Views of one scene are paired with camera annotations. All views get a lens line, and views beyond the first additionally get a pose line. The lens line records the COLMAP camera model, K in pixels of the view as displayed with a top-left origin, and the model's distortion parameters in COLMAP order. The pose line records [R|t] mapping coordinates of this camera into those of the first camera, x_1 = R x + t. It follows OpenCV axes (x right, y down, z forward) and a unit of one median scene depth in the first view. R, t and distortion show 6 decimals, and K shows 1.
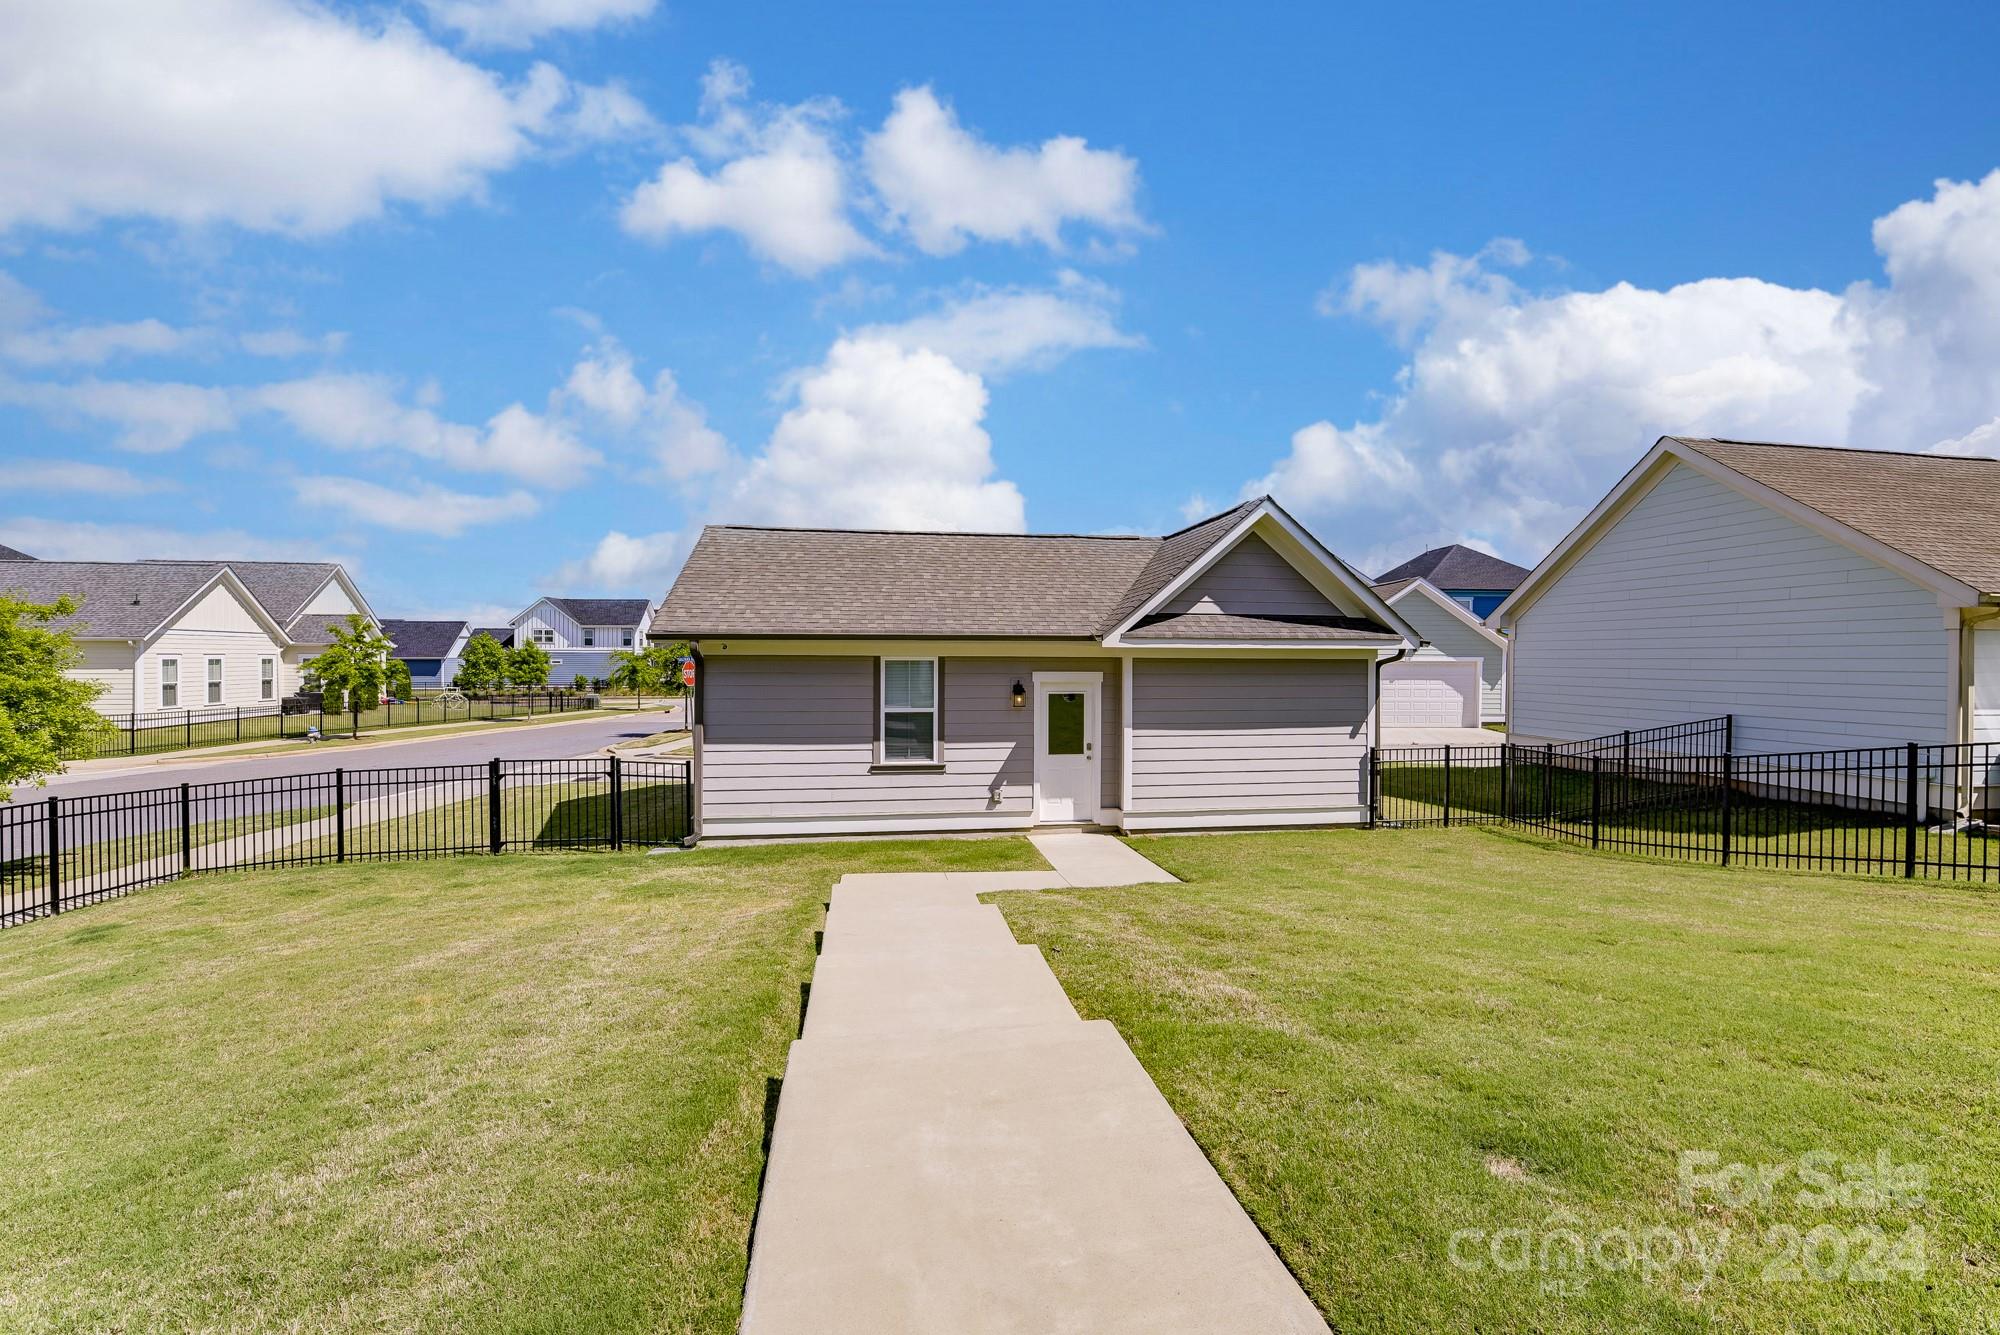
lens RADIAL K [[884.4, 0, 1009.4], [0, 884.4, 657.0], [0, 0, 1]] dist [-0.014948, -0.000285]
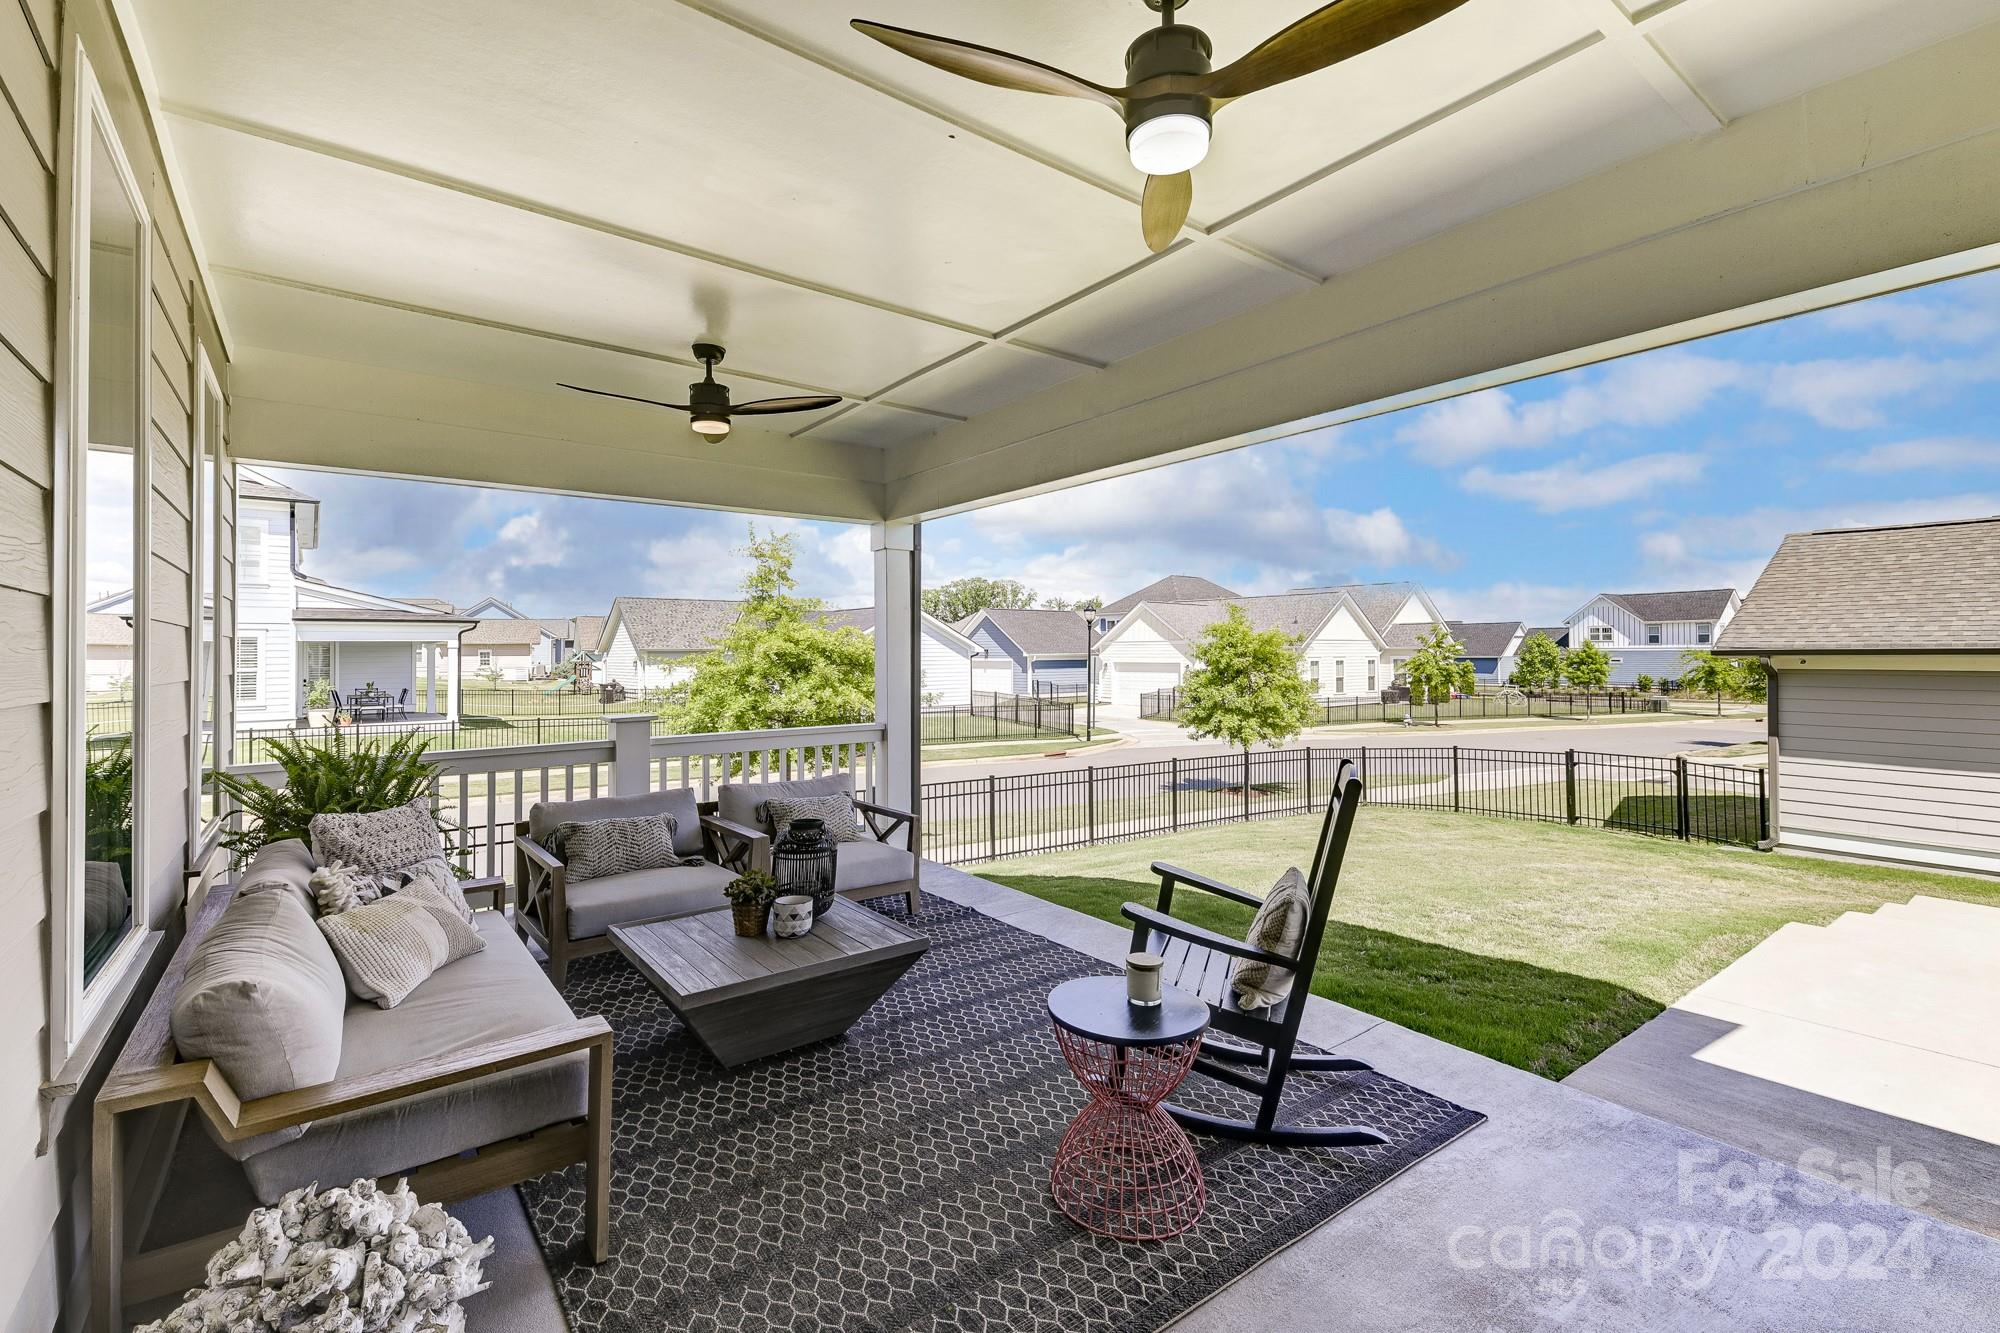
lens RADIAL K [[874.8, 0, 994.5], [0, 874.8, 638.1], [0, 0, 1]] dist [0.013569, -0.009896]
pose [[0.462970, -0.018336, -0.886184, 0.057435], [0.003461, 0.999816, -0.018879, -0.008817], [0.886367, 0.005674, 0.462948, -0.118937]]
